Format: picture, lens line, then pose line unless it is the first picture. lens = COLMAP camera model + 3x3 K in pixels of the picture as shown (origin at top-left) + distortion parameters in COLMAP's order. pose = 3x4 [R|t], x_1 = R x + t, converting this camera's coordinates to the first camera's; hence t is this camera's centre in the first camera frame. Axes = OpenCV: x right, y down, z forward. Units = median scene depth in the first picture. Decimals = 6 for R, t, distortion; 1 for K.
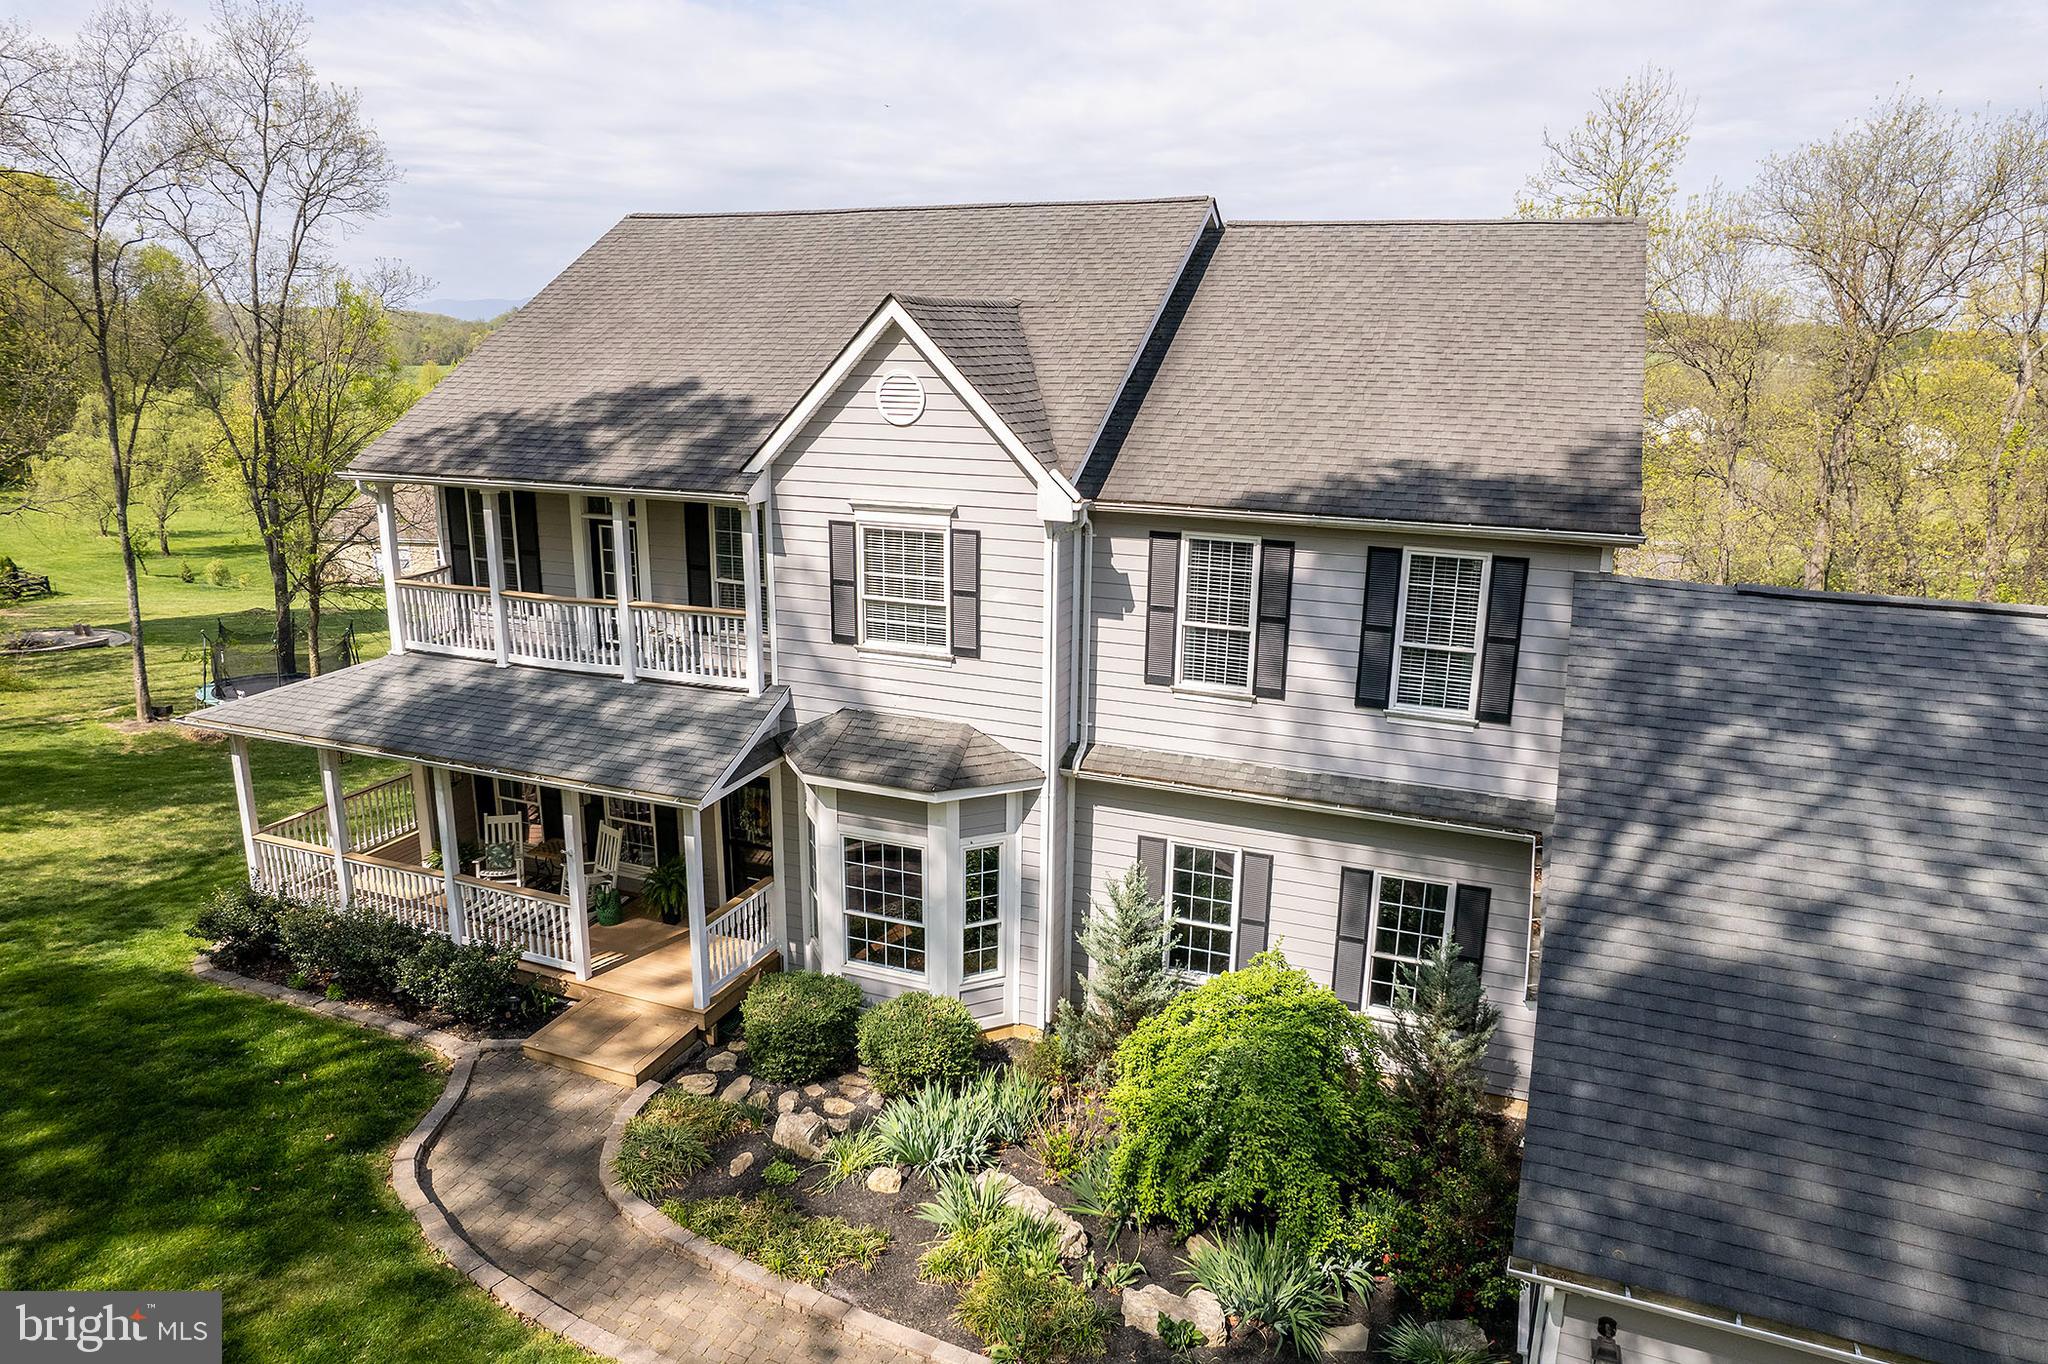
lens RADIAL K [[1308.4, 0, 1009.7], [0, 1308.4, 690.9], [0, 0, 1]] dist [-0.072392, 0.059991]
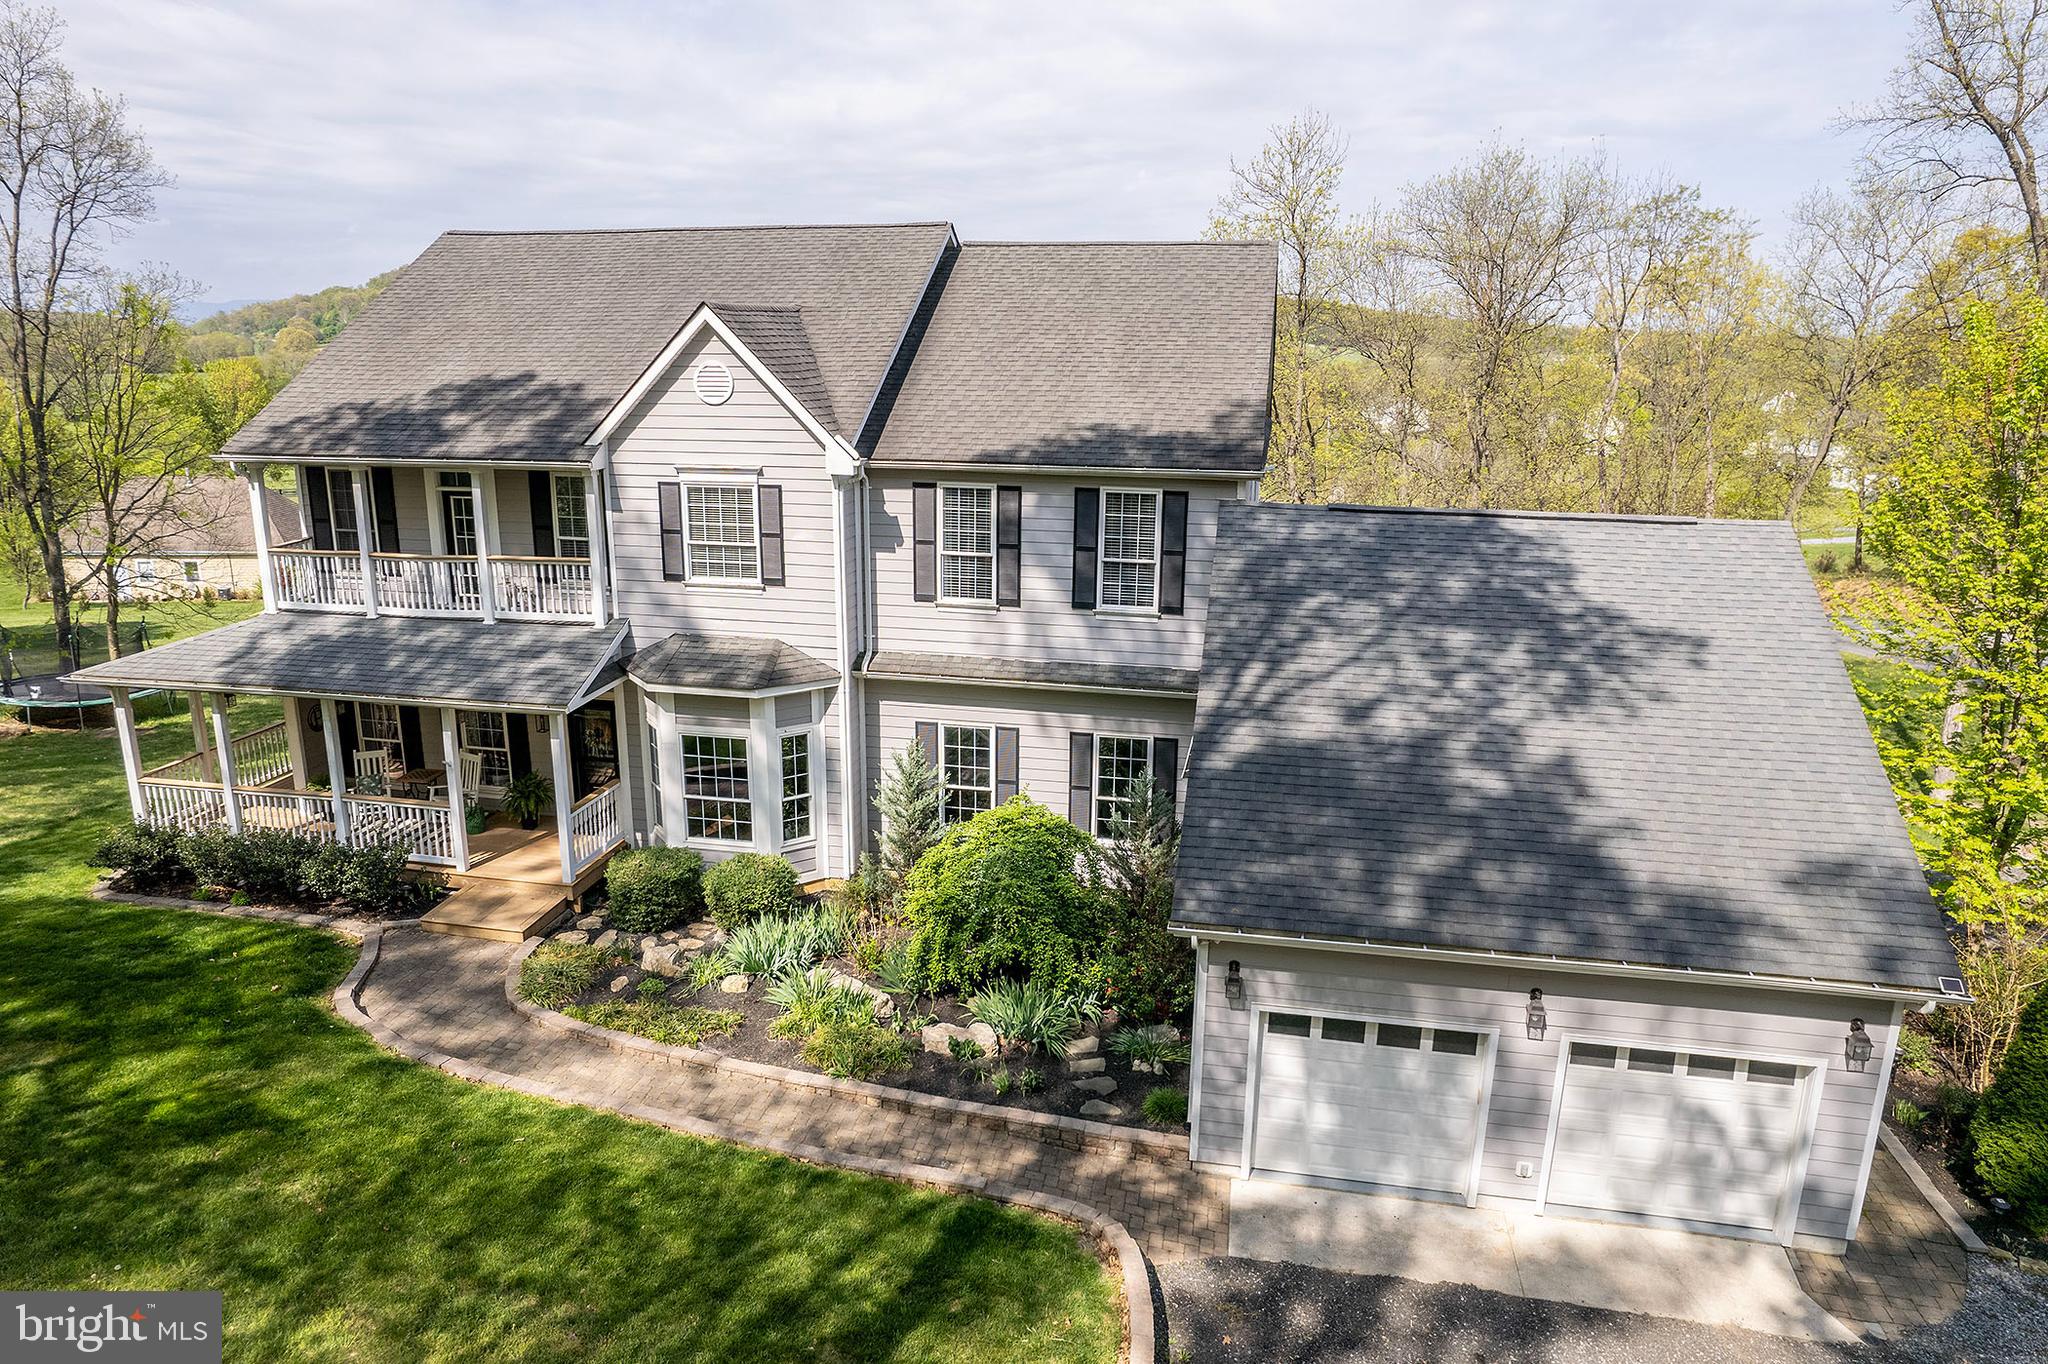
lens RADIAL K [[1308.4, 0, 1009.7], [0, 1308.4, 690.9], [0, 0, 1]] dist [-0.072392, 0.059991]
pose [[0.983401, -0.050015, 0.174416, -0.034952], [0.050154, 0.998735, 0.003614, 0.085223], [-0.174376, 0.005193, 0.984665, -0.299308]]
